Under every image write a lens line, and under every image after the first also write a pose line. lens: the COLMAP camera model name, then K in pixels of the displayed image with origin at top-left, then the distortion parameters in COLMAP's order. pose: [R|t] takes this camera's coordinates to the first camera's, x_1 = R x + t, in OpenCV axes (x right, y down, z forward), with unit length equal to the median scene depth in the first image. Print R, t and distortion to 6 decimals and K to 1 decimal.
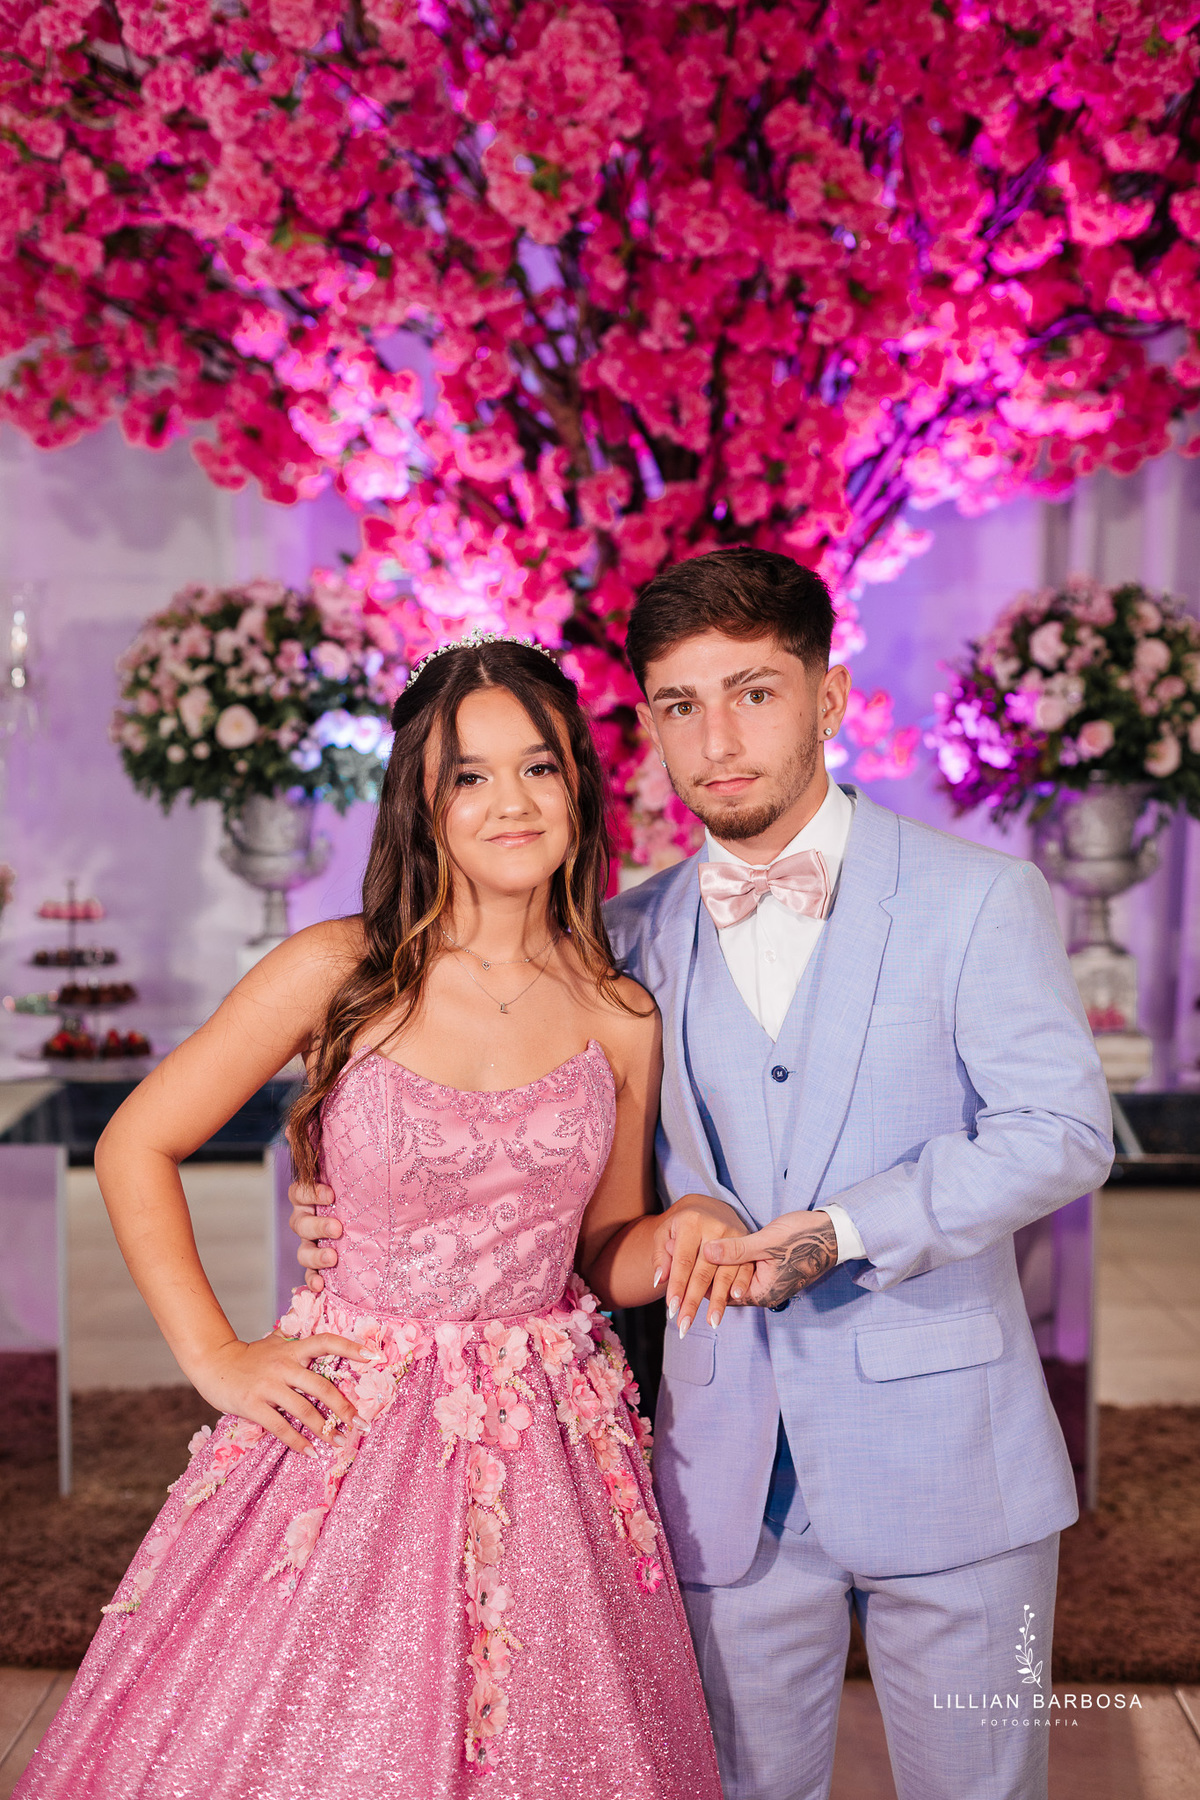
lens RADIAL K [[2547.2, 0, 599.7], [0, 2547.2, 920.3], [0, 0, 1]] dist [0.154010, -0.736821]
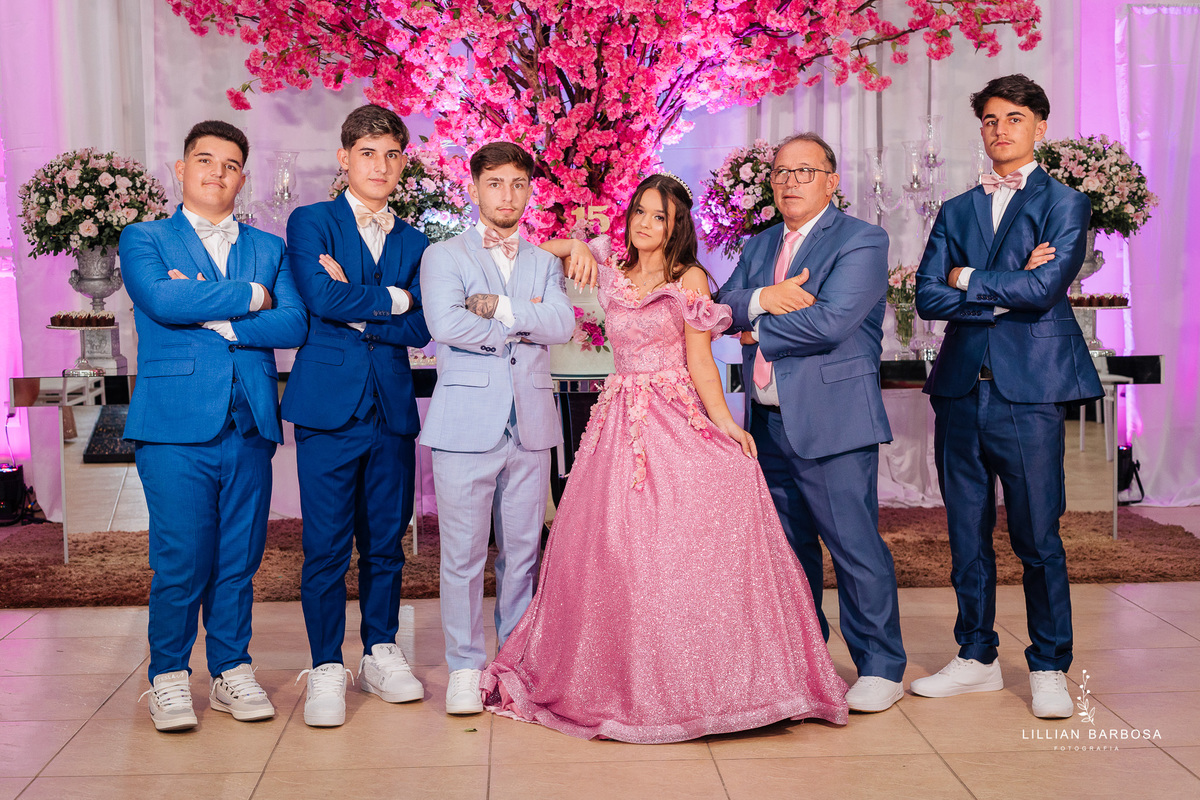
lens RADIAL K [[1739.9, 0, 570.4], [0, 1739.9, 403.0], [0, 0, 1]] dist [0.162217, -0.790792]
pose [[0.998419, -0.025970, 0.049860, -0.063422], [0.025188, 0.999551, 0.016244, 0.068178], [-0.050259, -0.014963, 0.998624, -0.543303]]
